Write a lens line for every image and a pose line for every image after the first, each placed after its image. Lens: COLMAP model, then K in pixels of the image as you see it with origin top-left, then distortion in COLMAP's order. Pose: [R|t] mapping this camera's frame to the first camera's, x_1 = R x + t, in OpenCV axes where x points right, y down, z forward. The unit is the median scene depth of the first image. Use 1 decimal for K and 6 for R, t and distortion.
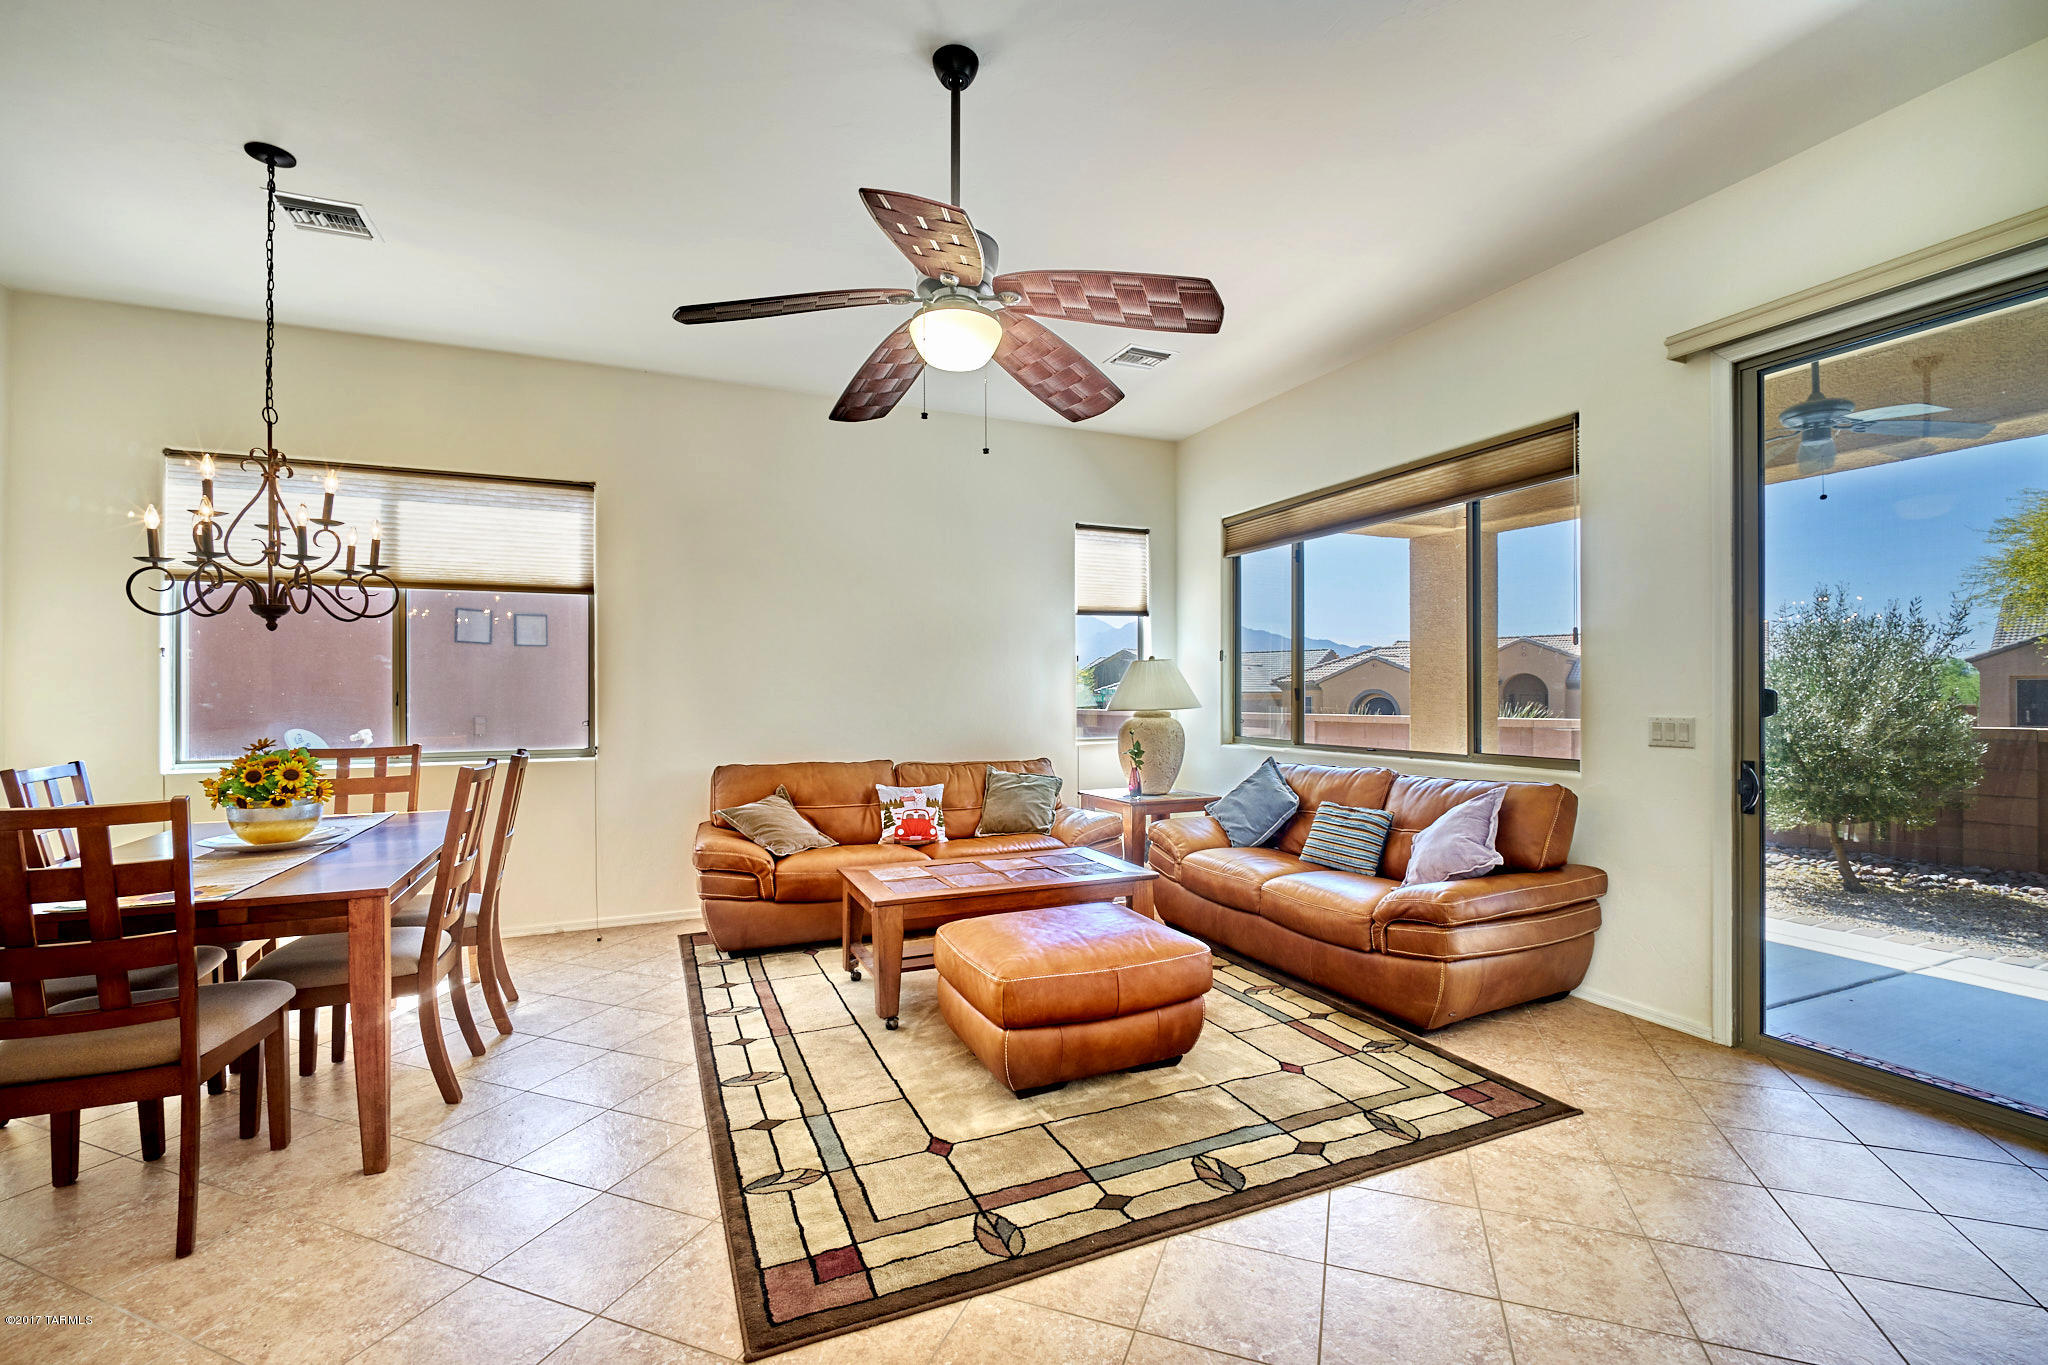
lens RADIAL K [[880.2, 0, 1026.1], [0, 880.2, 689.4], [0, 0, 1]] dist [-0.007935, -0.000420]
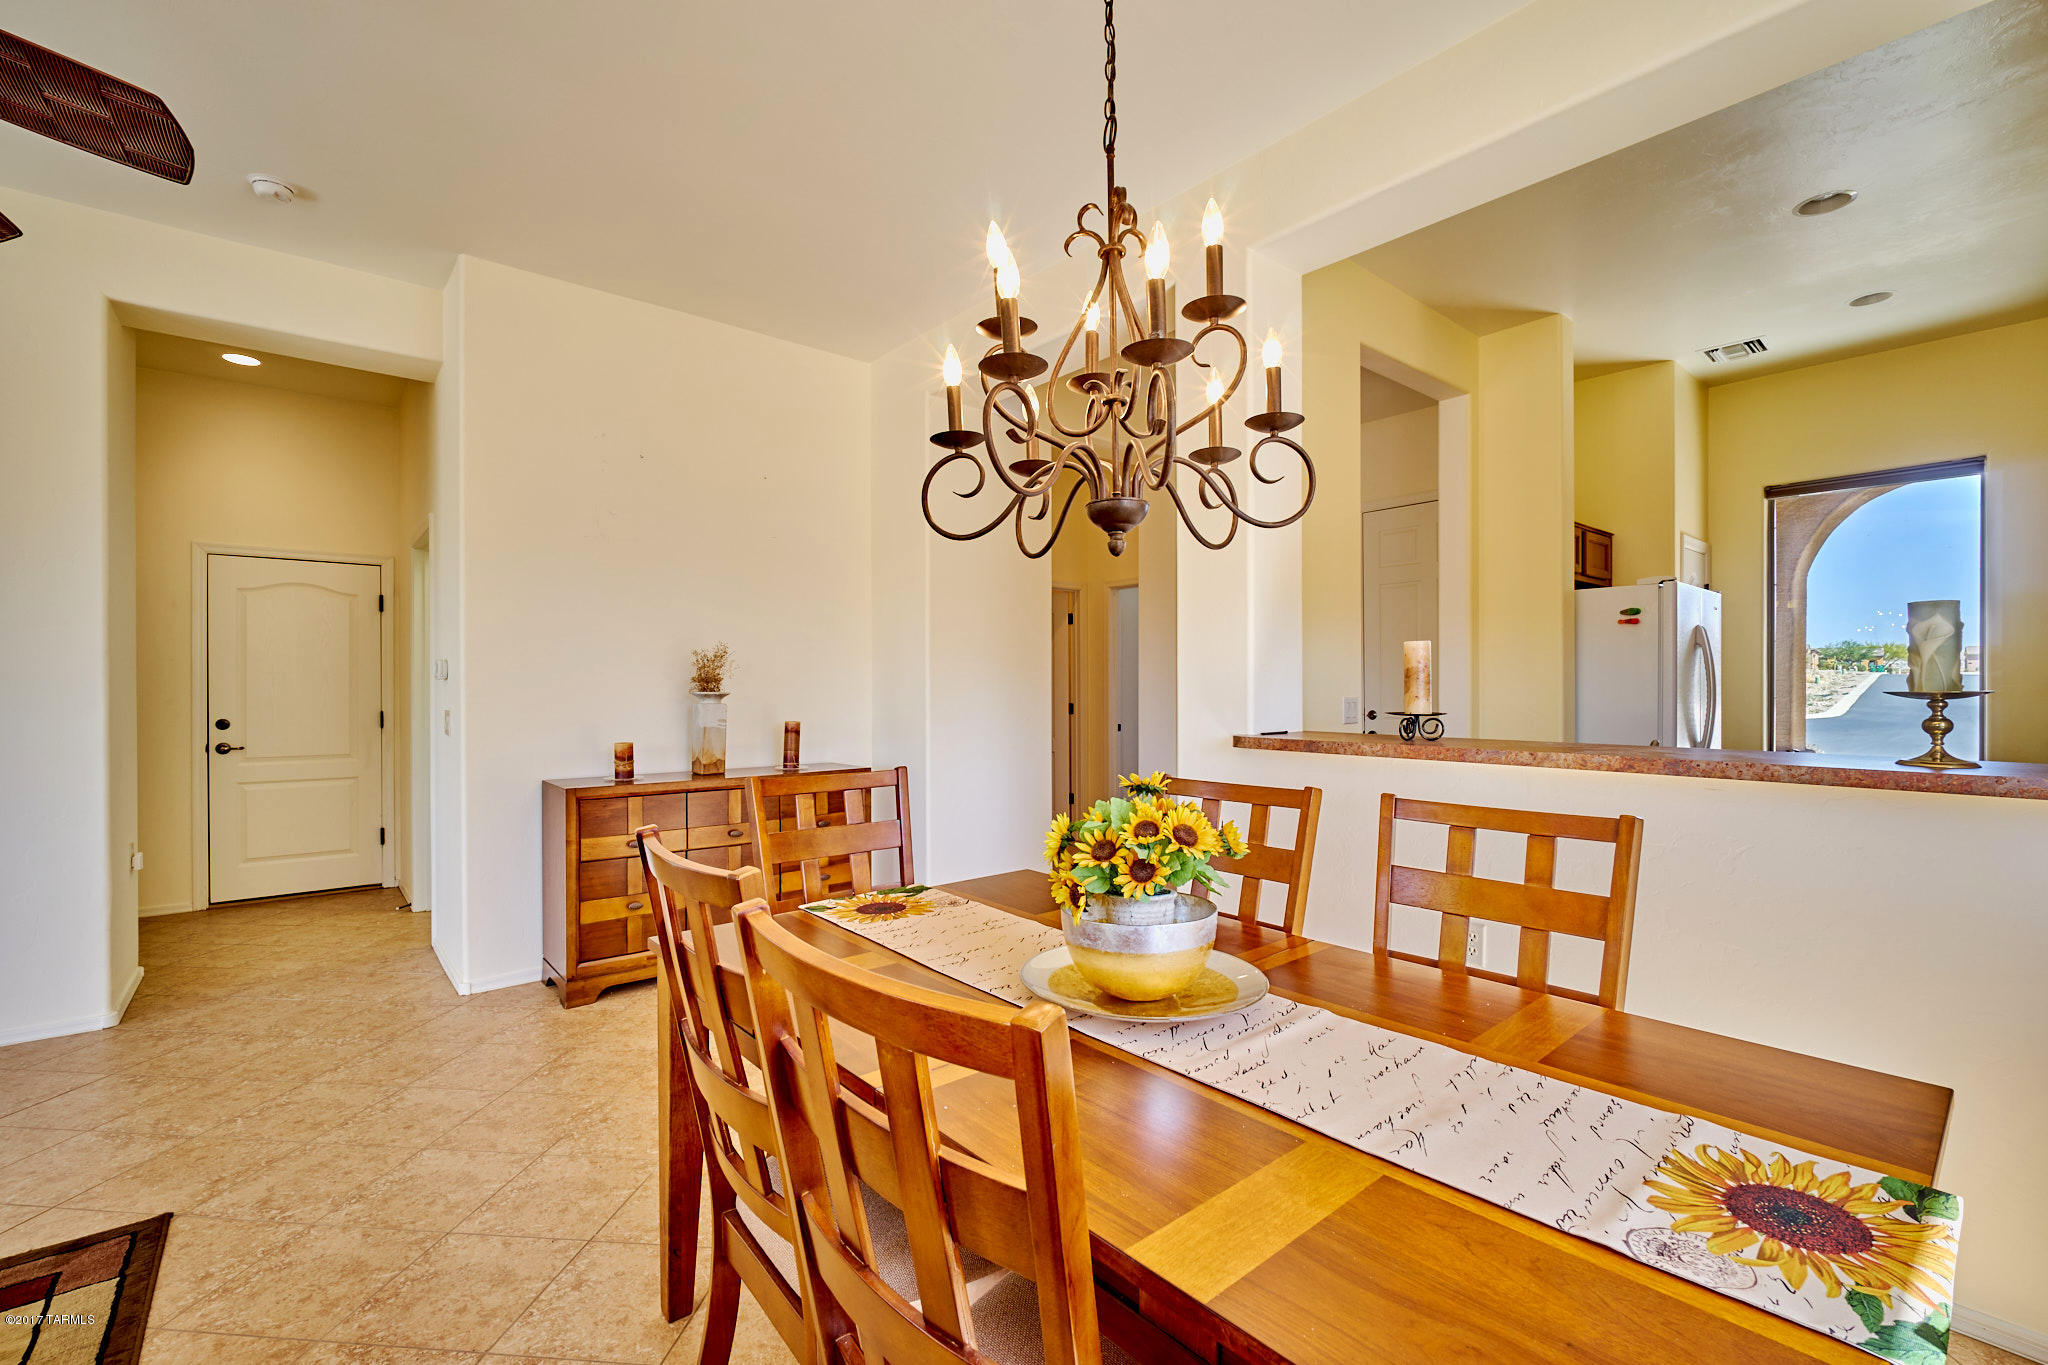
lens RADIAL K [[880.2, 0, 1026.1], [0, 880.2, 689.4], [0, 0, 1]] dist [-0.007935, -0.000420]
pose [[-0.959693, 0.005981, -0.280985, -0.628819], [0.006336, 0.999980, -0.000352, 0.010114], [0.280978, -0.002118, -0.959712, 1.388835]]
